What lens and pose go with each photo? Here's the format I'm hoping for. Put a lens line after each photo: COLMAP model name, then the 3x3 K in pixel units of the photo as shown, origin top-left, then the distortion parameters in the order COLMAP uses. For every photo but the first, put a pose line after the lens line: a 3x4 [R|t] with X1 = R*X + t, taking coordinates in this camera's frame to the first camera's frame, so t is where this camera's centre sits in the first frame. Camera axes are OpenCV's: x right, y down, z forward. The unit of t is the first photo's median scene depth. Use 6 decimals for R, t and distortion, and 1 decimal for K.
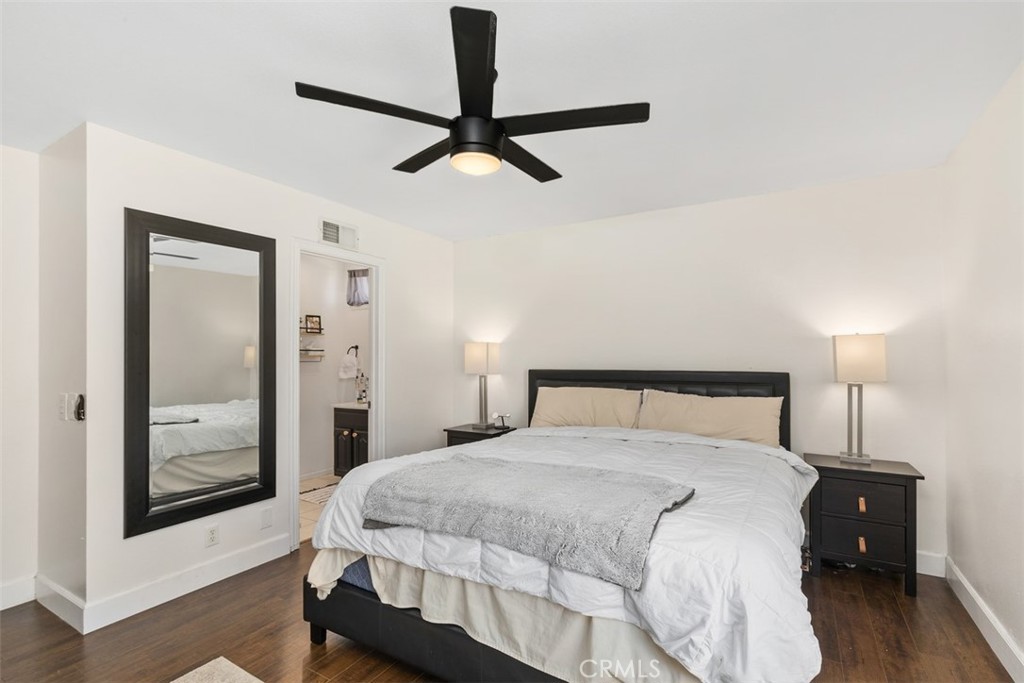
lens RADIAL K [[459.4, 0, 508.1], [0, 459.4, 348.5], [0, 0, 1]] dist [-0.001974, -0.001416]
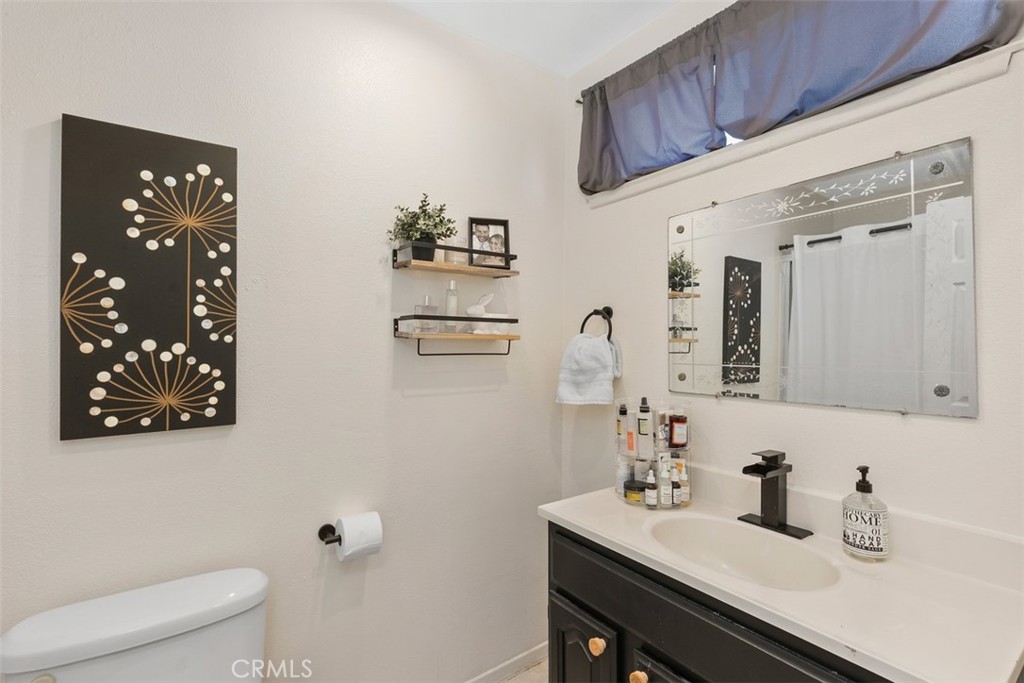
lens RADIAL K [[459.4, 0, 509.3], [0, 459.4, 337.7], [0, 0, 1]] dist [-0.001974, -0.001416]
pose [[0.919442, 0.004826, -0.393196, -0.274785], [-0.003996, 0.999988, 0.002928, 0.015604], [0.393205, -0.001121, 0.919450, 0.689540]]
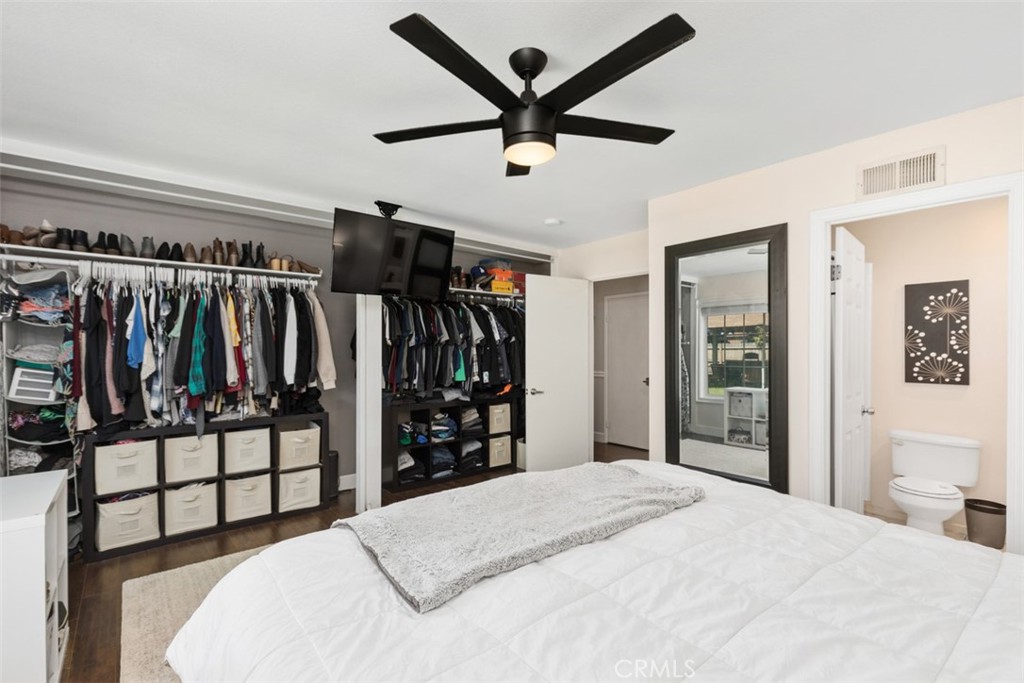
lens RADIAL K [[444.5, 0, 512.3], [0, 444.5, 344.9], [0, 0, 1]] dist [0.000246, 0.000185]
pose [[-0.330118, 0.001072, -0.943939, 0.305878], [0.005792, 0.999983, -0.000890, 0.003453], [0.943922, -0.005762, -0.330119, 0.454755]]
